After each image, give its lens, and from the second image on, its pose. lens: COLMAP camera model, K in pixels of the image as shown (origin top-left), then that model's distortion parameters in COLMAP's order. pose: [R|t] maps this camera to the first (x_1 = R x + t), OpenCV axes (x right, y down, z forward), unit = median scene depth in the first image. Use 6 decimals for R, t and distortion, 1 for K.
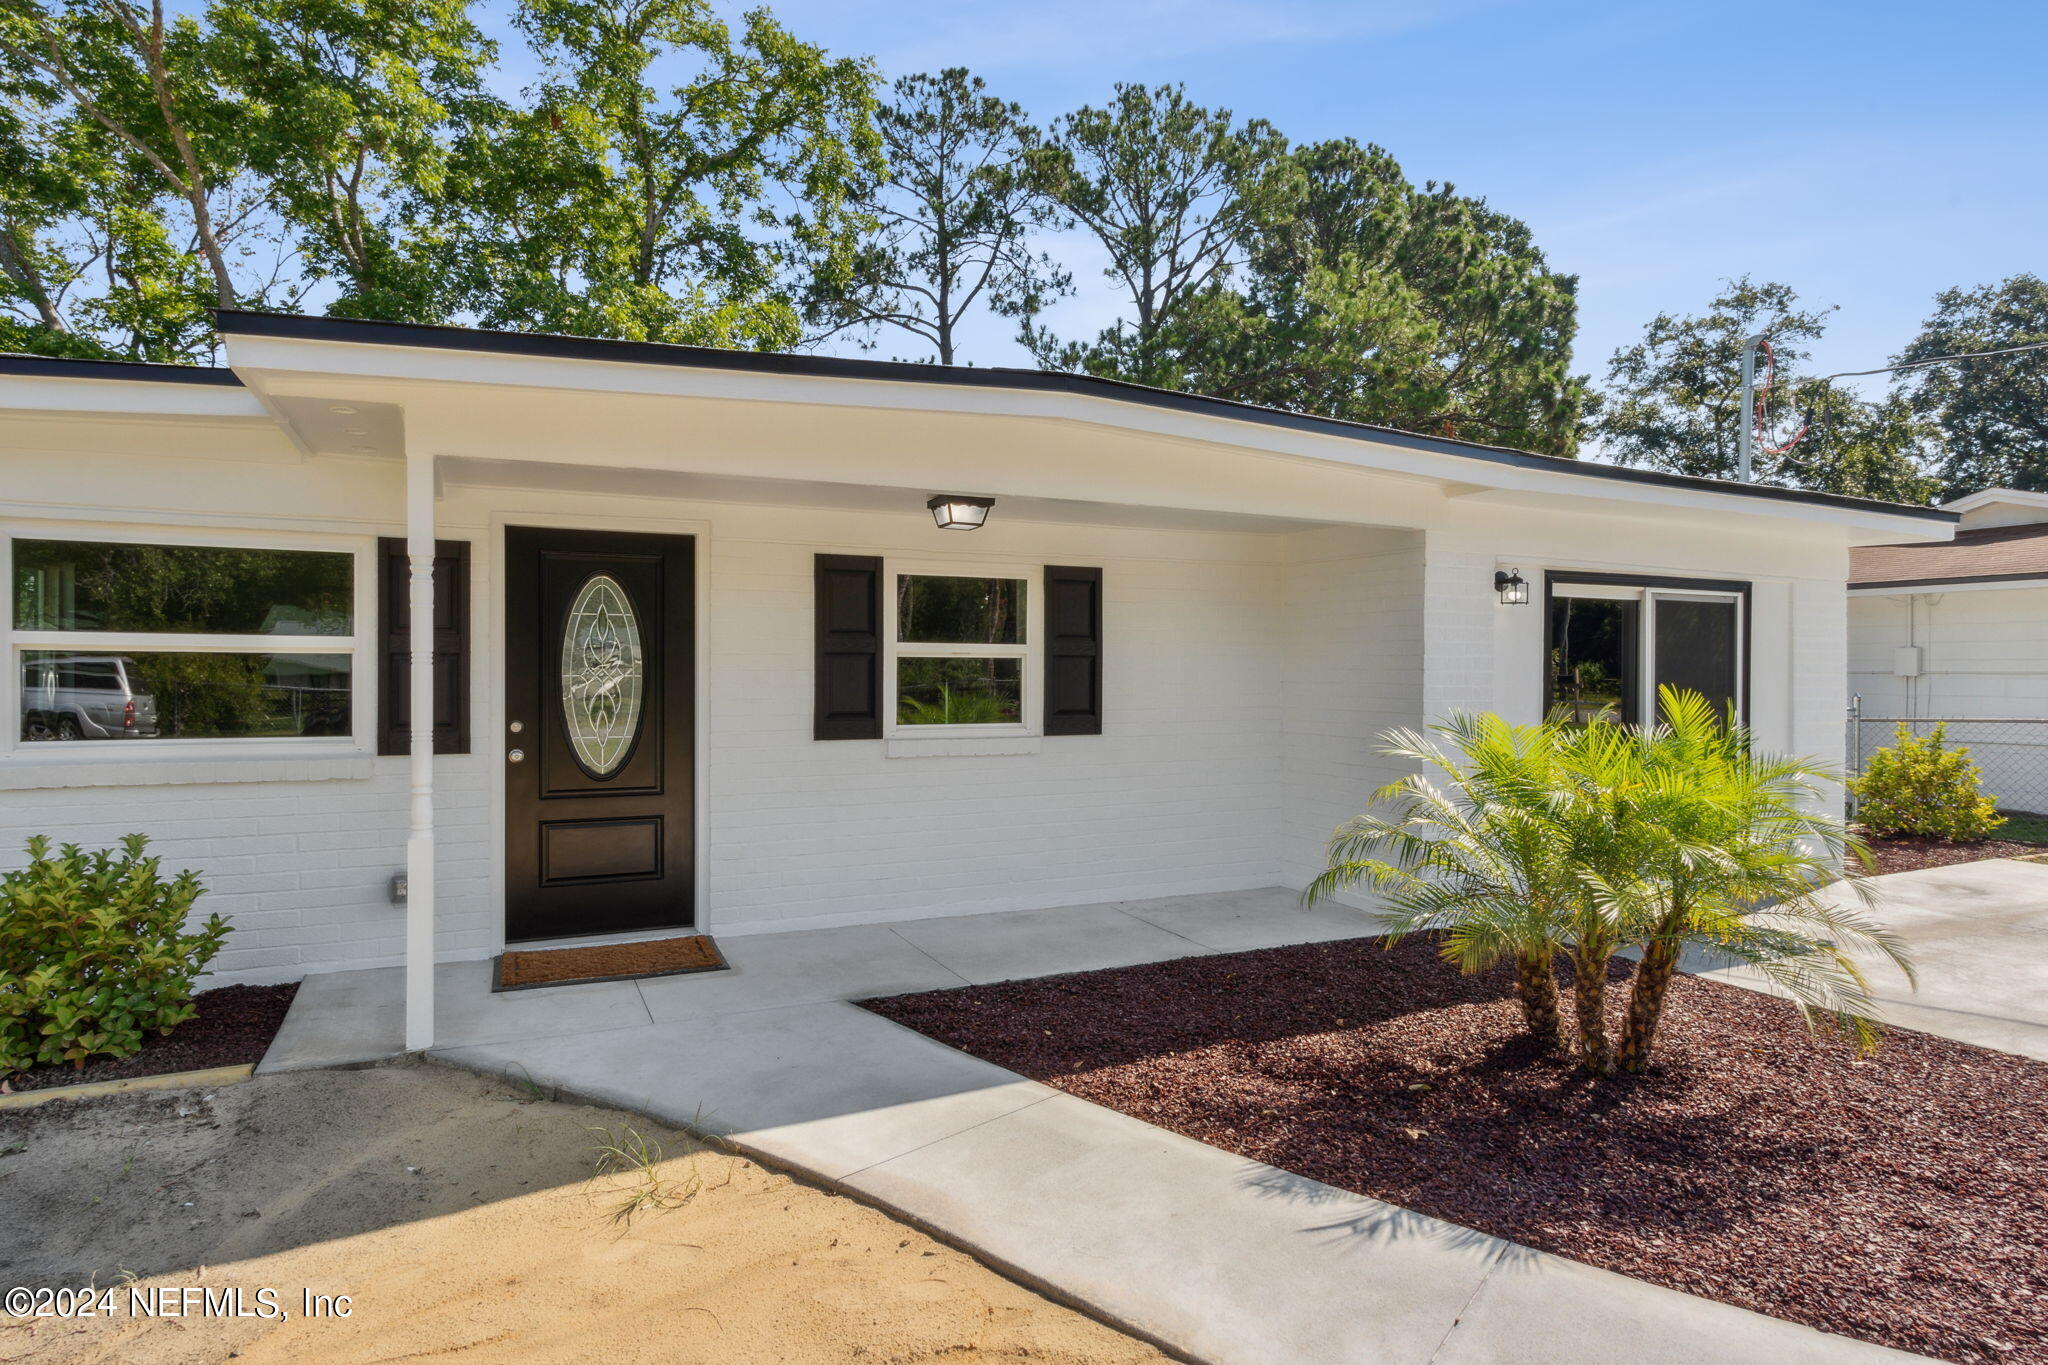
lens RADIAL K [[1099.3, 0, 1024.0], [0, 1099.3, 682.5], [0, 0, 1]] dist [0.003832, -0.000039]
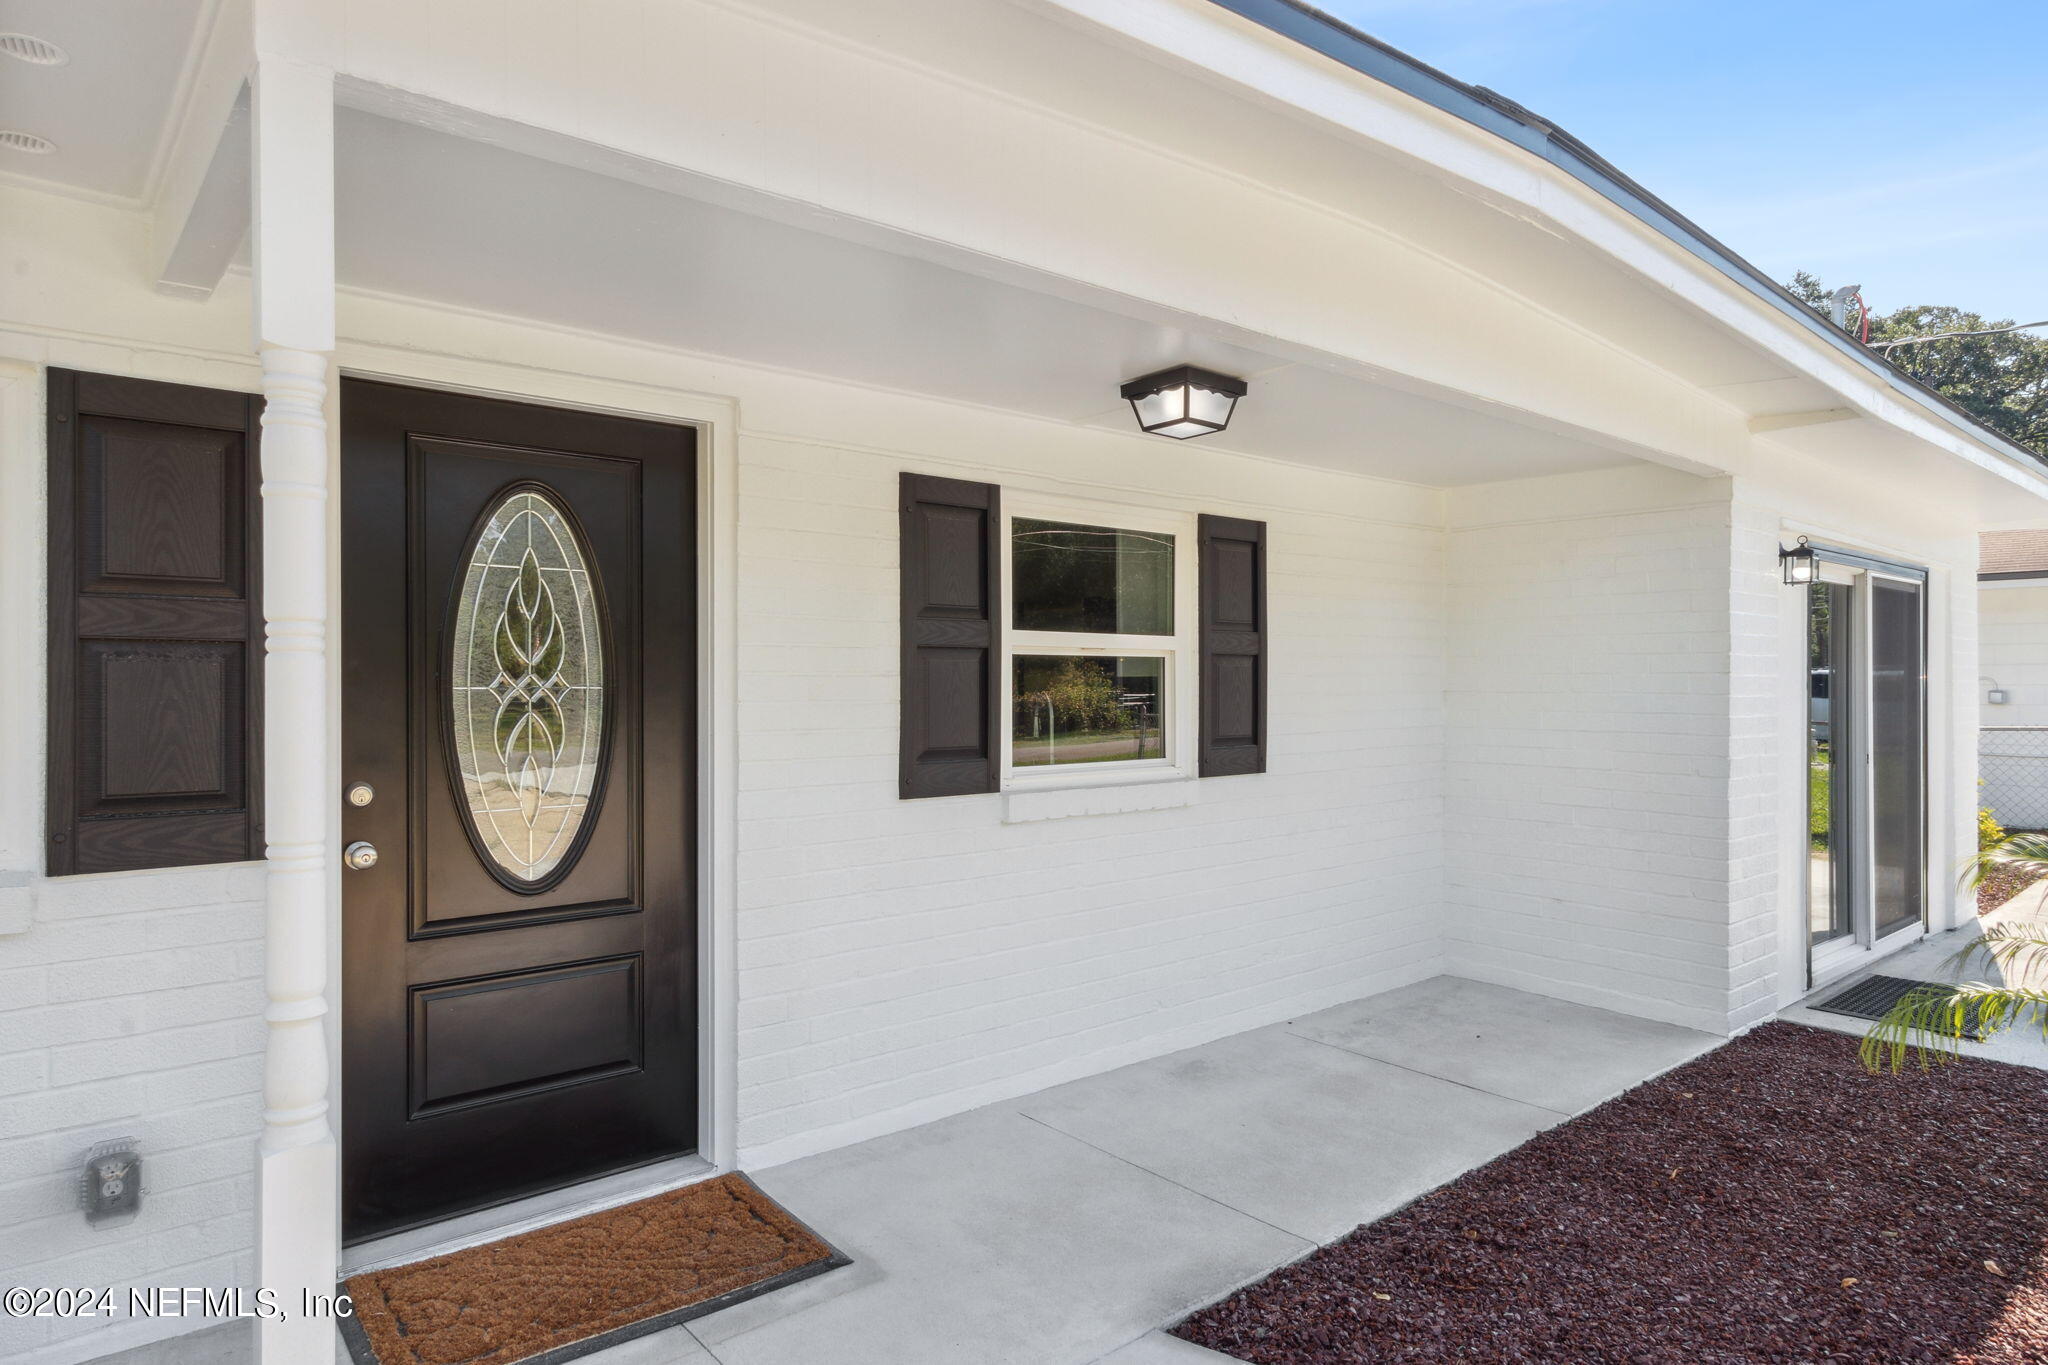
lens RADIAL K [[1195.9, 0, 1025.0], [0, 1195.9, 689.4], [0, 0, 1]] dist [0.003147, -0.000194]
pose [[0.968953, -0.005354, 0.247187, -0.270306], [0.006147, 0.999978, -0.002437, -0.002385], [-0.247169, 0.003881, 0.968965, 0.367305]]
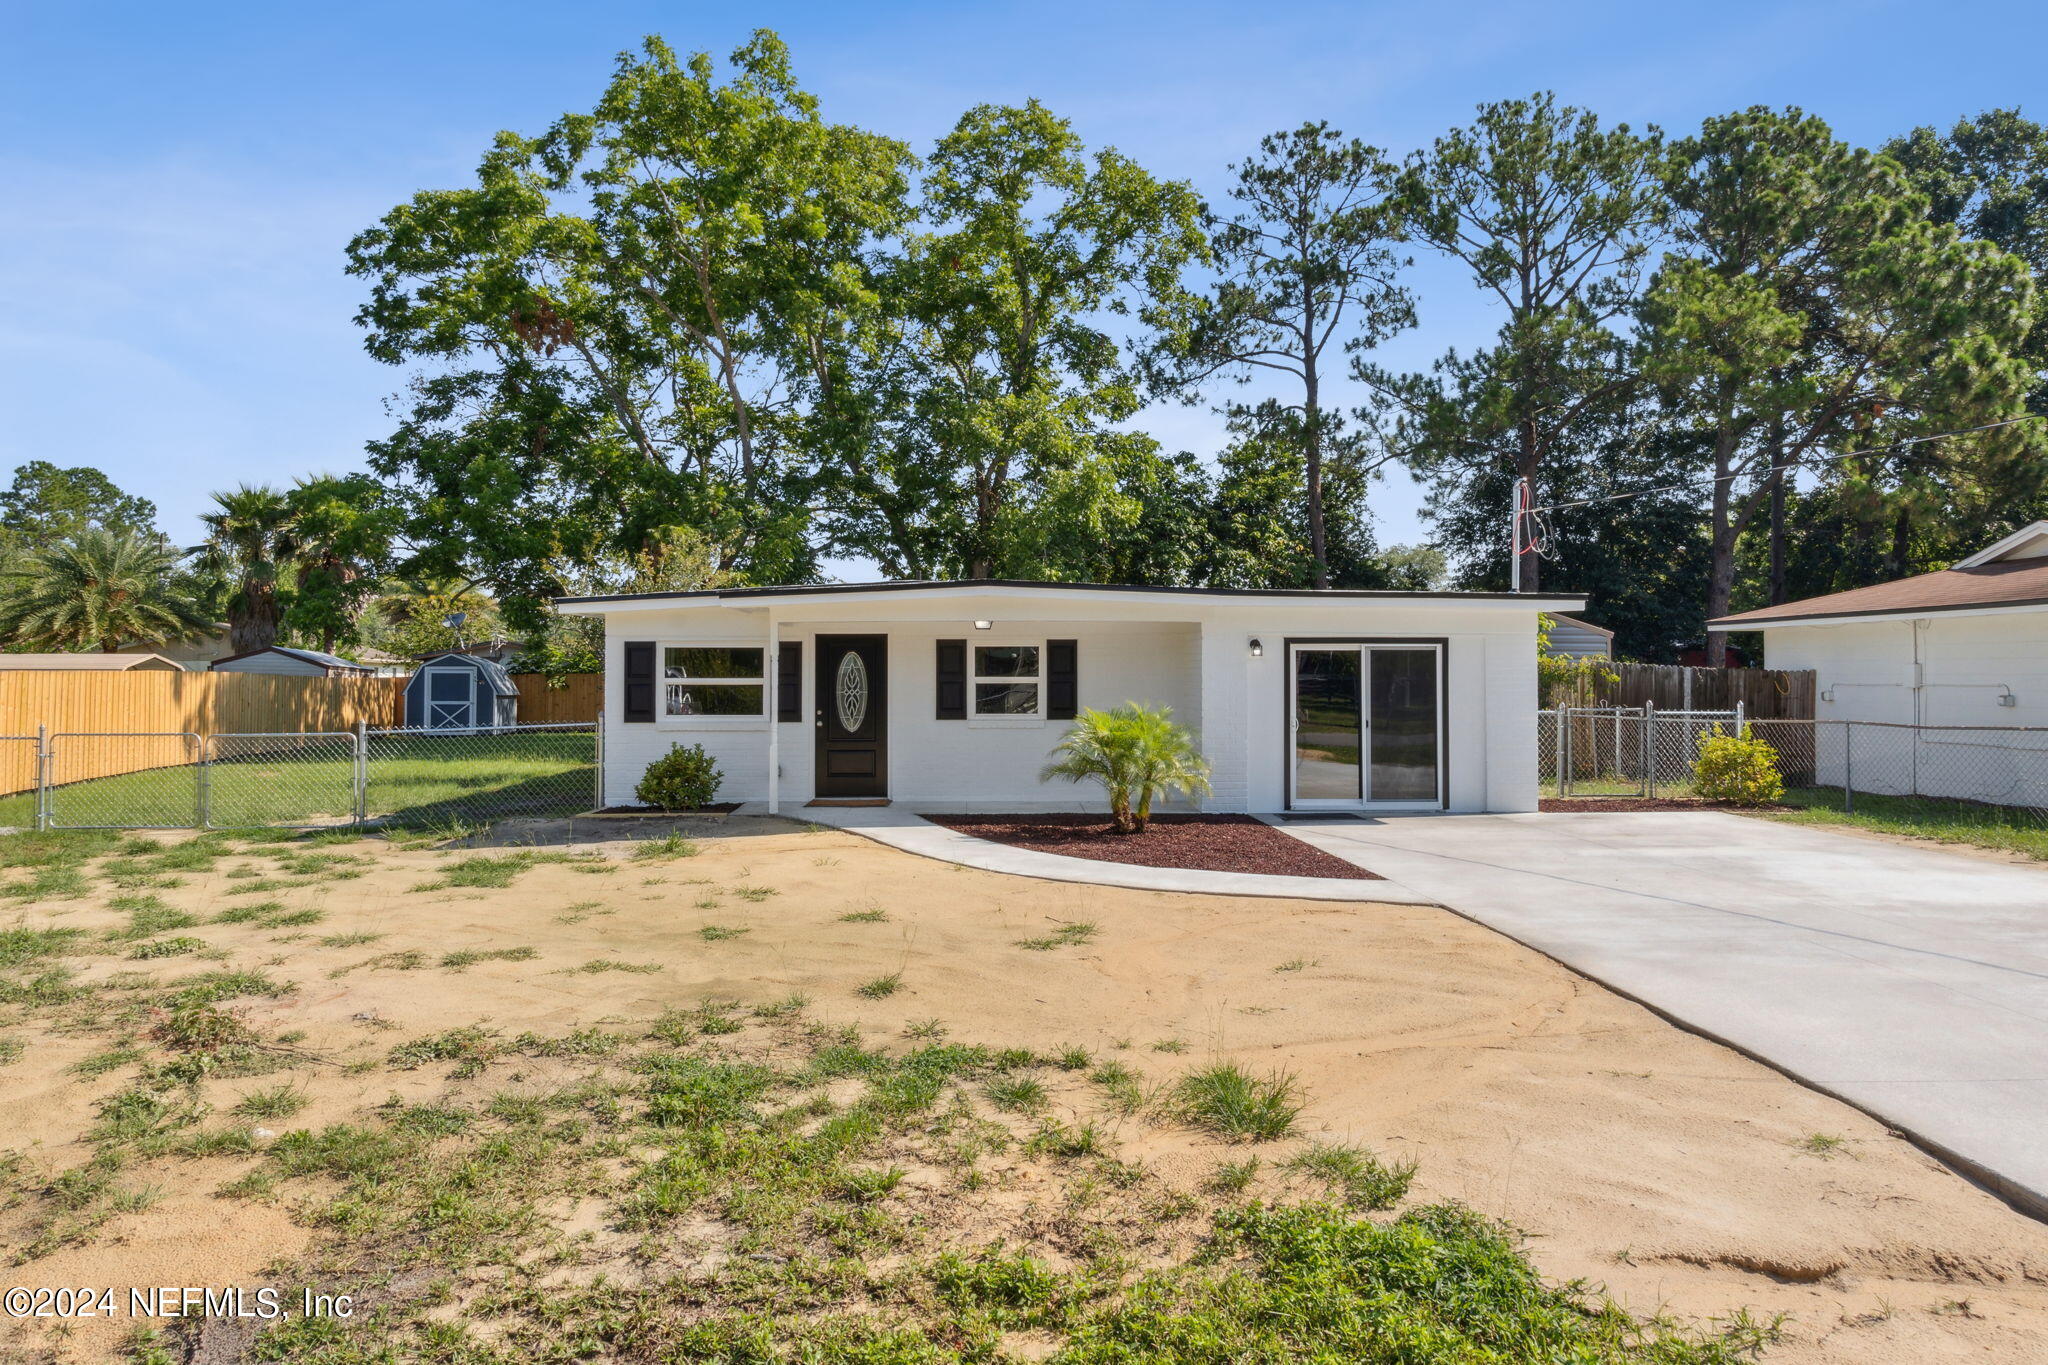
lens RADIAL K [[938.1, 0, 1014.0], [0, 938.1, 684.9], [0, 0, 1]] dist [0.000303, -0.000230]
pose [[0.940396, -0.003854, -0.340059, 0.618146], [0.001558, 0.999974, -0.007025, -0.006727], [0.340077, 0.006076, 0.940378, -0.787116]]
